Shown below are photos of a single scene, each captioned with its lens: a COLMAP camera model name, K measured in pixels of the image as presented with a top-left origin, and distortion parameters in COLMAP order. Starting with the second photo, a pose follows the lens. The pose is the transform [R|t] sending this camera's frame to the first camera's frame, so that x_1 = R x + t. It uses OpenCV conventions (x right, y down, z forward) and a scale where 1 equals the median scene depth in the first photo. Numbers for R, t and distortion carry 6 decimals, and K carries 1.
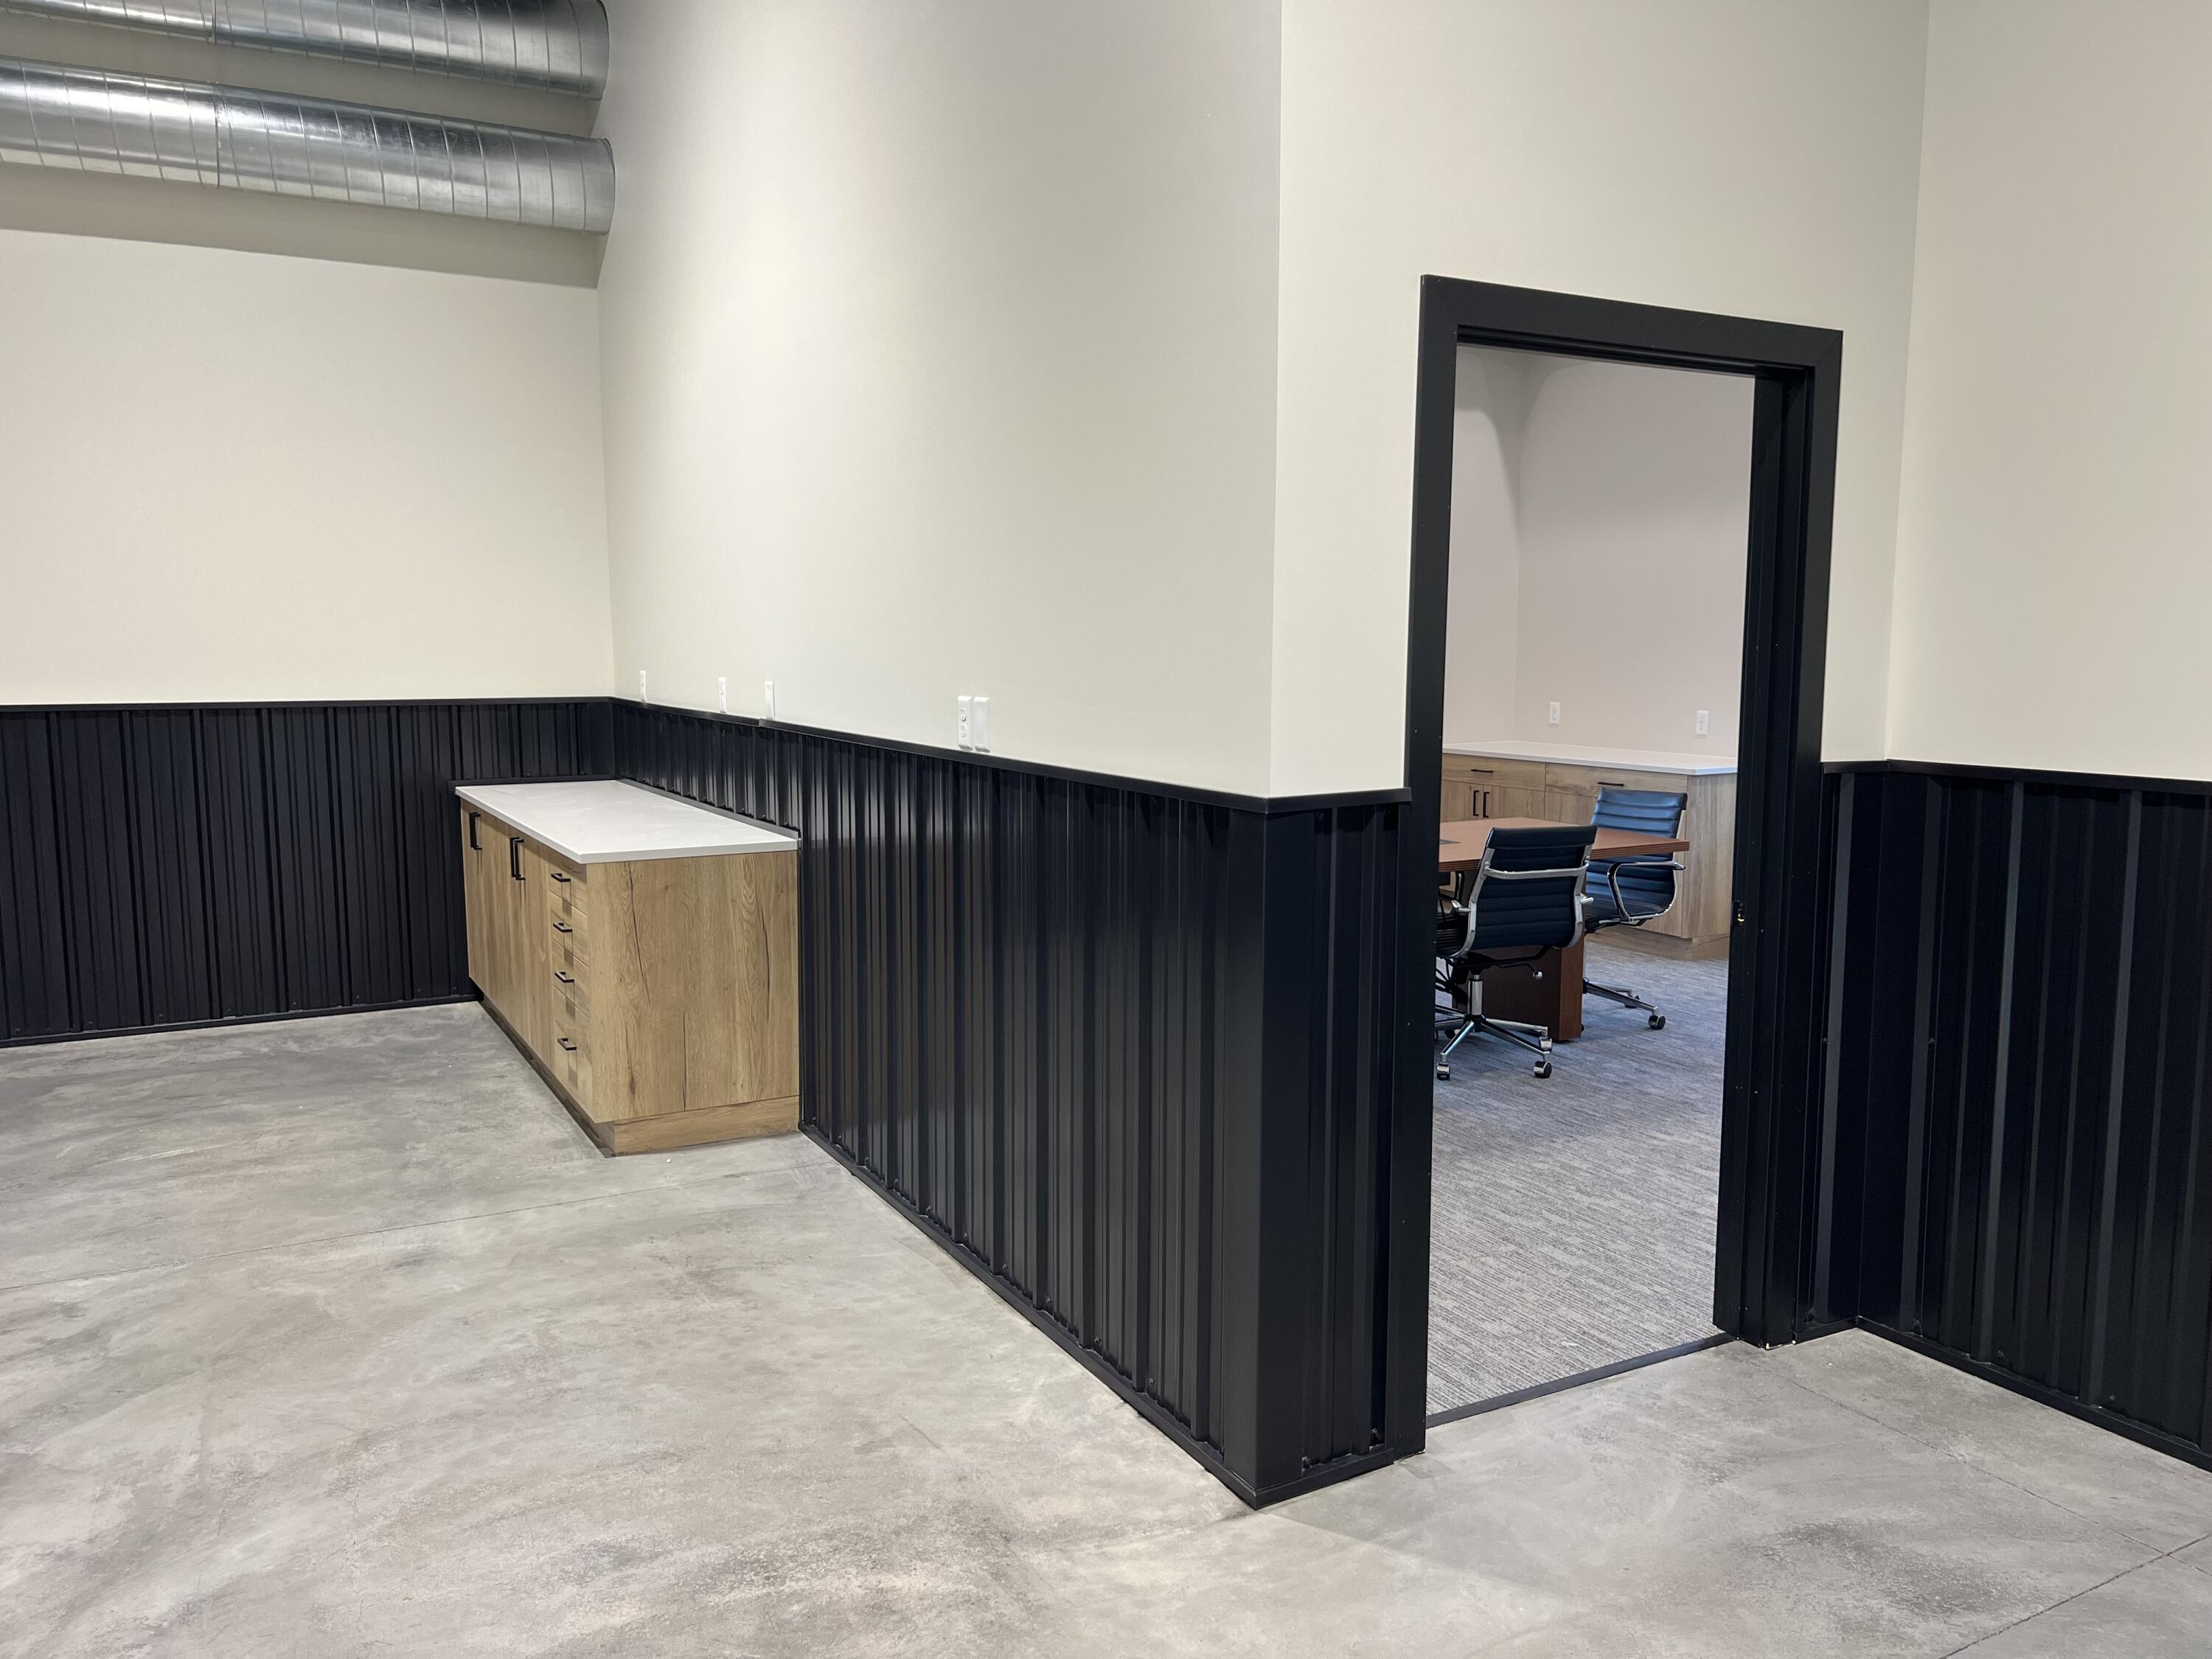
lens RADIAL K [[1692.0, 0, 1107.3], [0, 1692.0, 833.7], [0, 0, 1]] dist [0.053173, -0.066713]
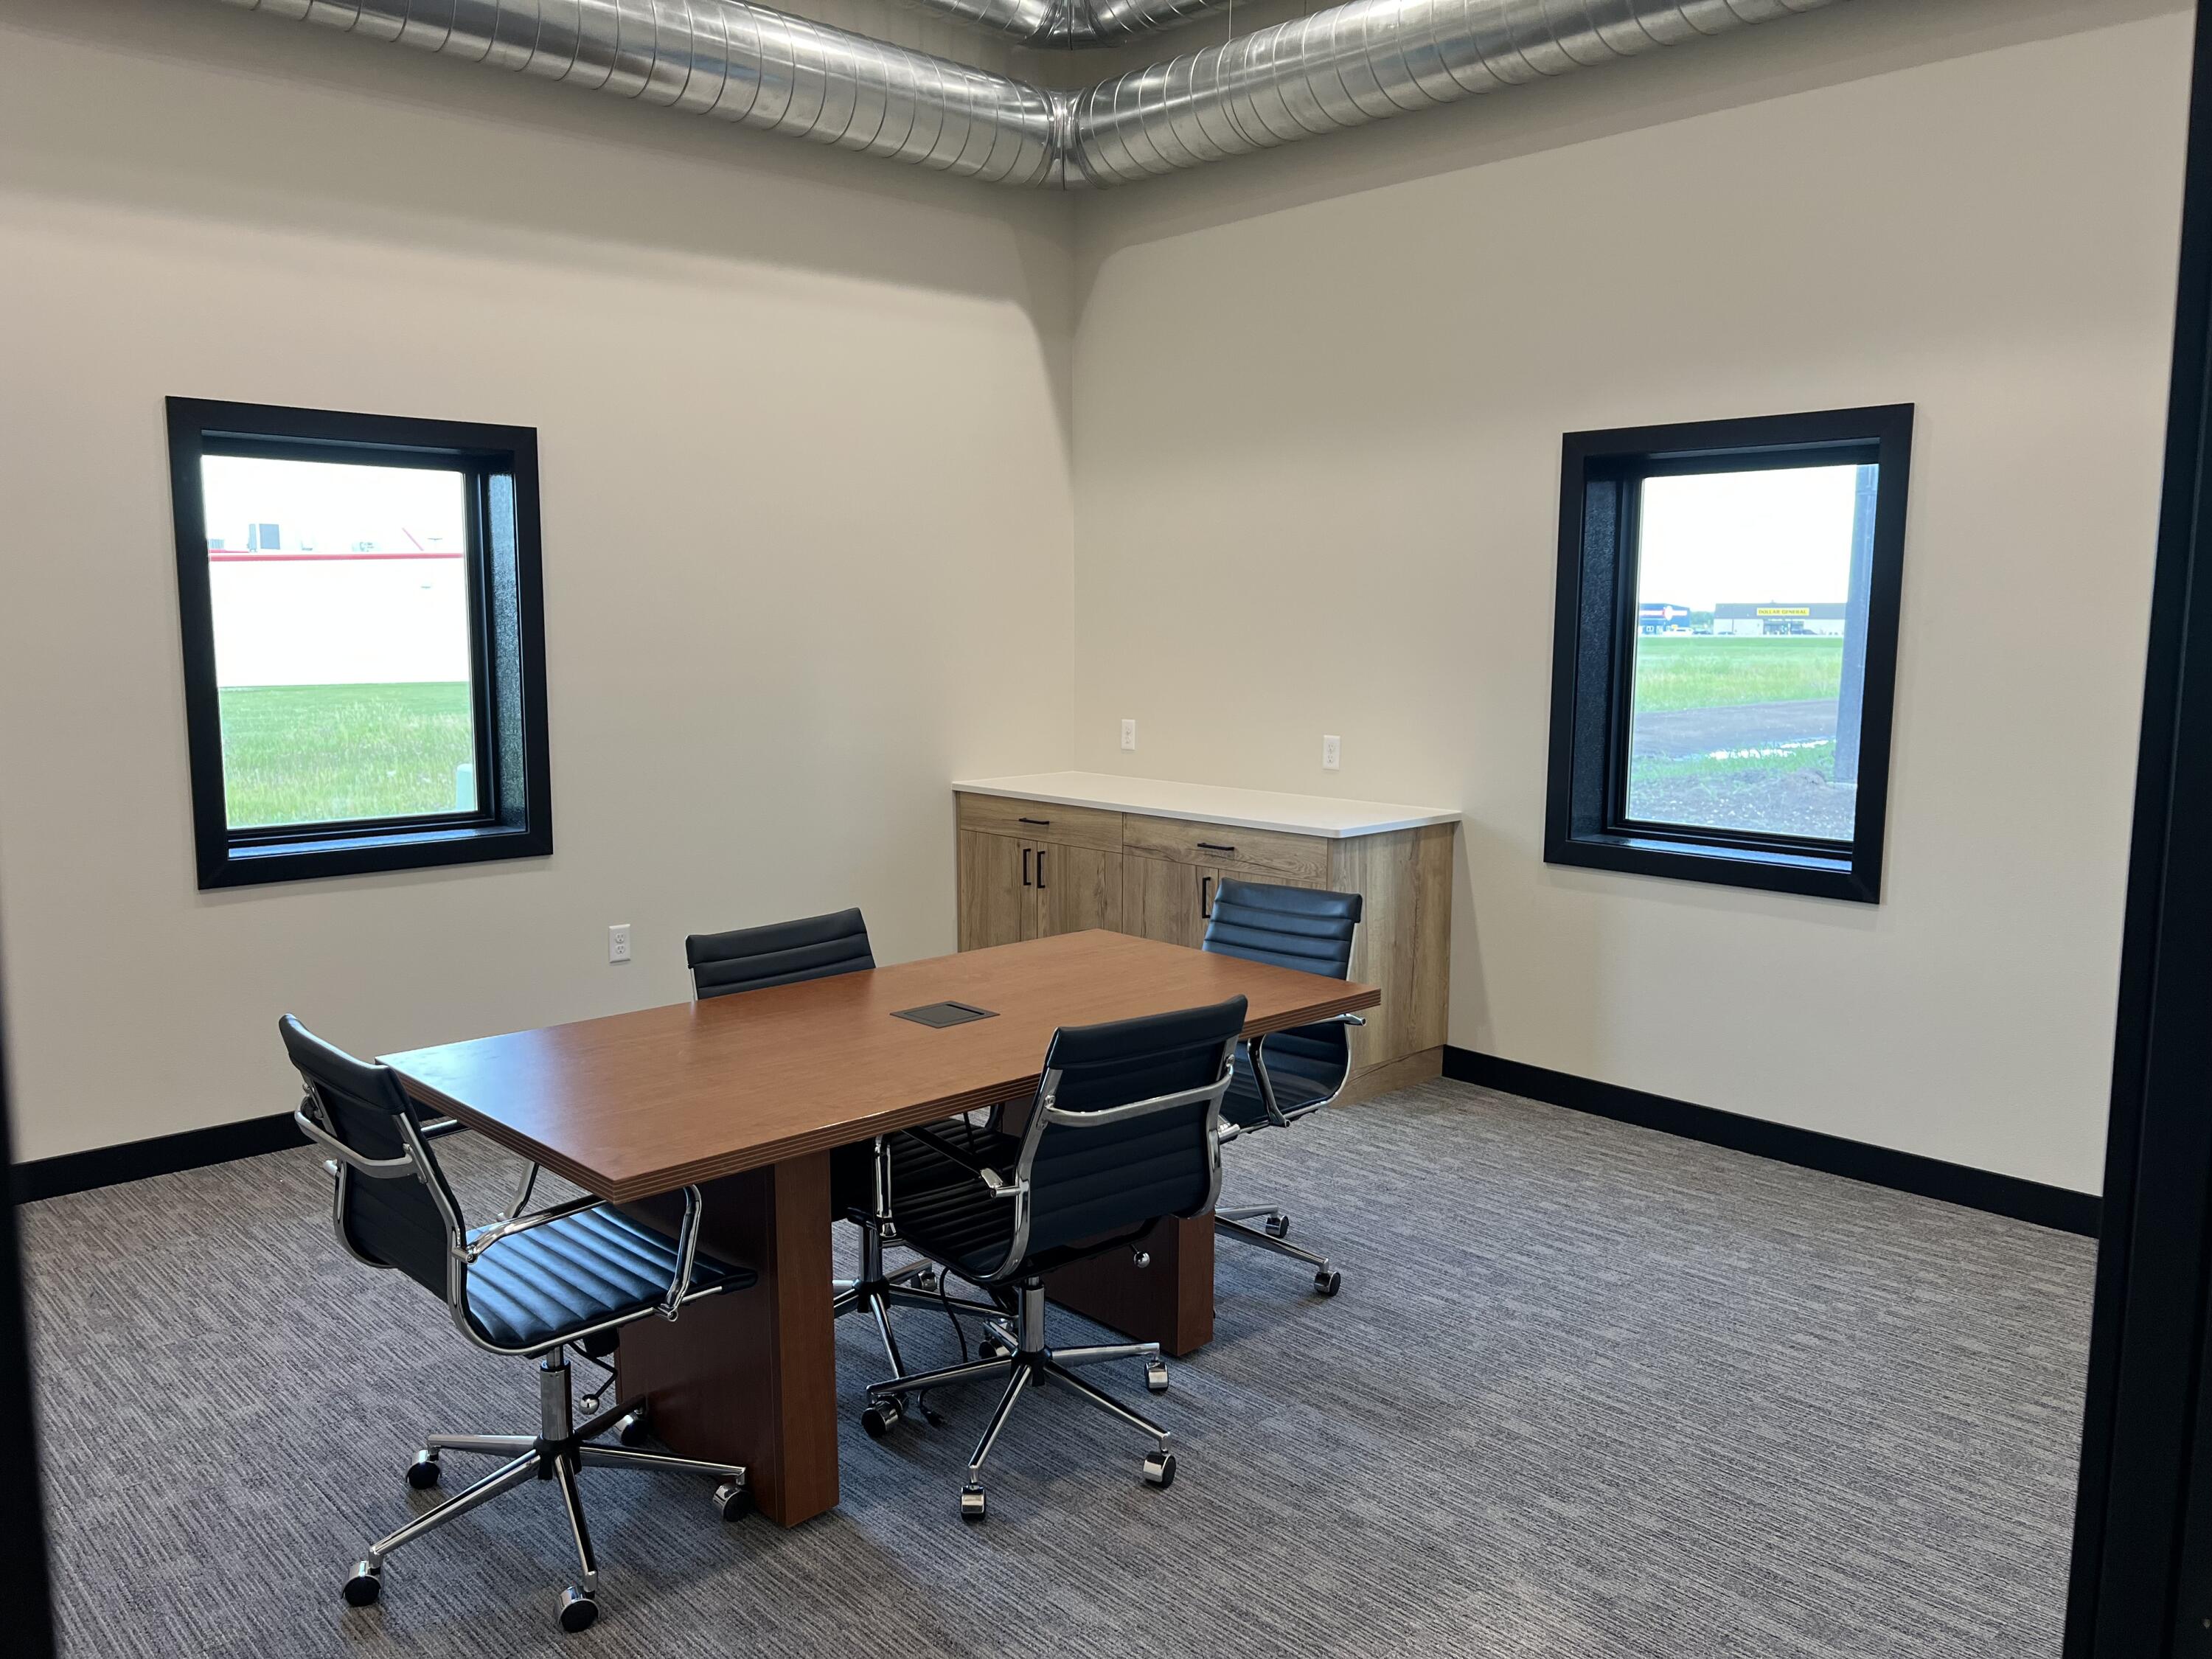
lens RADIAL K [[1692.0, 0, 1097.2], [0, 1692.0, 838.6], [0, 0, 1]] dist [0.053173, -0.066713]
pose [[0.967646, -0.027033, 0.250860, 0.100478], [0.023425, 0.999575, 0.017360, -0.059160], [-0.251223, -0.010922, 0.967868, 0.451198]]
